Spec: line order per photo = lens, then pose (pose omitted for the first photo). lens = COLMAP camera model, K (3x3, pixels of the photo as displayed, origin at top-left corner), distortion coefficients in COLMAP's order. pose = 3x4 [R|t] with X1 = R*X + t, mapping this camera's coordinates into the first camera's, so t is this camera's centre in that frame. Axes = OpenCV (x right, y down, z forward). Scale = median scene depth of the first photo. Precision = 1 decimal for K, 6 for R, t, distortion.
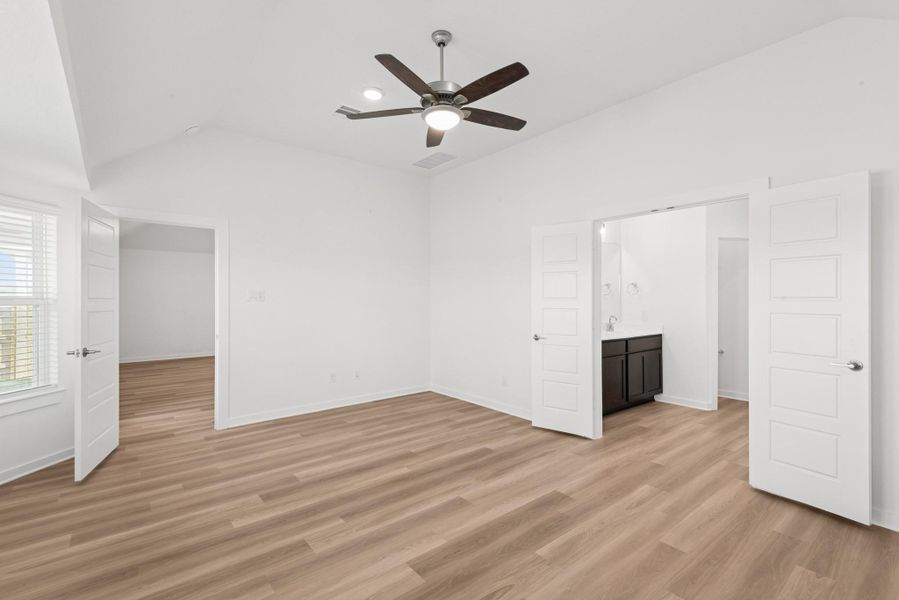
lens RADIAL K [[407.7, 0, 456.1], [0, 407.7, 302.6], [0, 0, 1]] dist [0.025593, -0.012852]
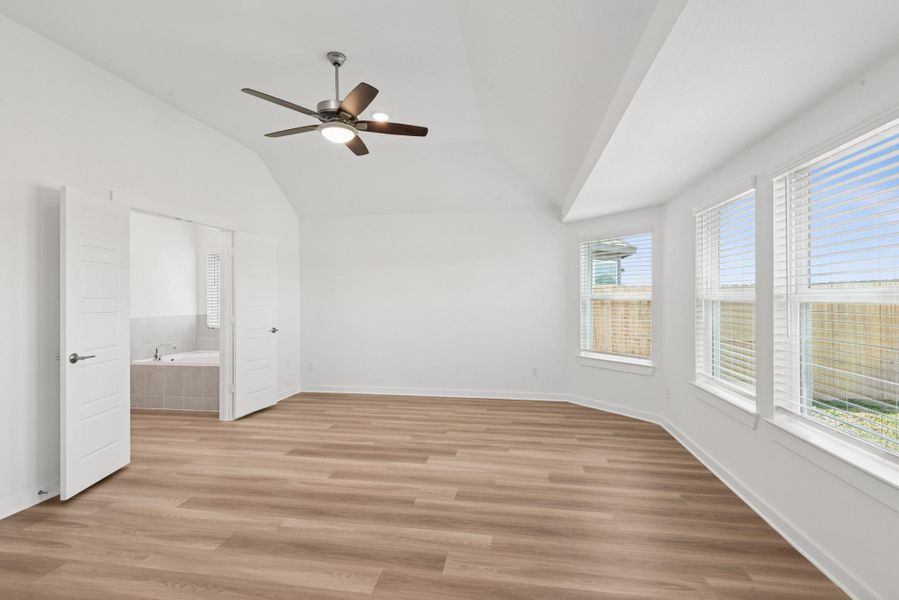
lens RADIAL K [[407.7, 0, 450.2], [0, 407.7, 294.8], [0, 0, 1]] dist [0.025593, -0.012852]
pose [[-0.643894, 0.005641, 0.765094, -1.061819], [0.012712, 0.999914, 0.003326, -0.015987], [-0.765009, 0.011867, -0.643910, 1.475951]]
